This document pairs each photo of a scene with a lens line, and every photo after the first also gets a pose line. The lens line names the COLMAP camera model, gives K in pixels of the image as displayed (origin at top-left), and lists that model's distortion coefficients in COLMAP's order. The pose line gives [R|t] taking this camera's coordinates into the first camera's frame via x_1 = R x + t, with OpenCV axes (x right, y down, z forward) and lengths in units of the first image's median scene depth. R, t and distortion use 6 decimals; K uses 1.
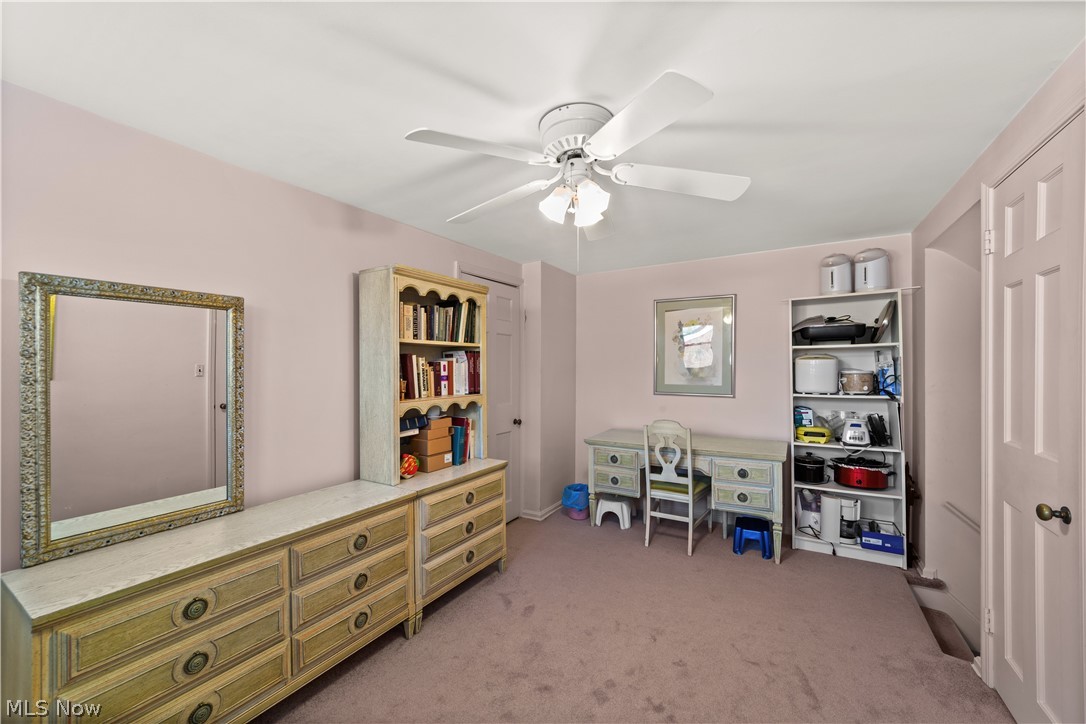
lens RADIAL K [[420.7, 0, 543.7], [0, 420.7, 365.3], [0, 0, 1]] dist [-0.008412, 0.000156]
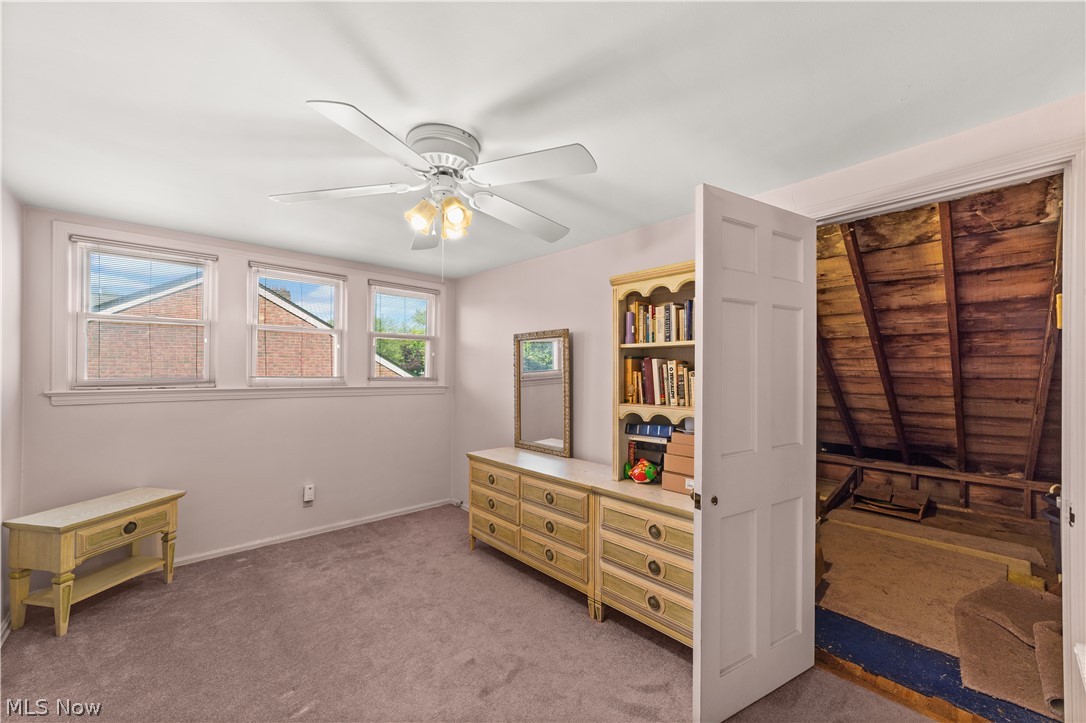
lens RADIAL K [[420.7, 0, 544.0], [0, 420.7, 365.1], [0, 0, 1]] dist [-0.008412, 0.000156]
pose [[-0.271408, -0.010780, -0.962404, 0.737387], [-0.000912, 0.999940, -0.010943, 0.000597], [0.962464, -0.002092, -0.271402, 1.111323]]
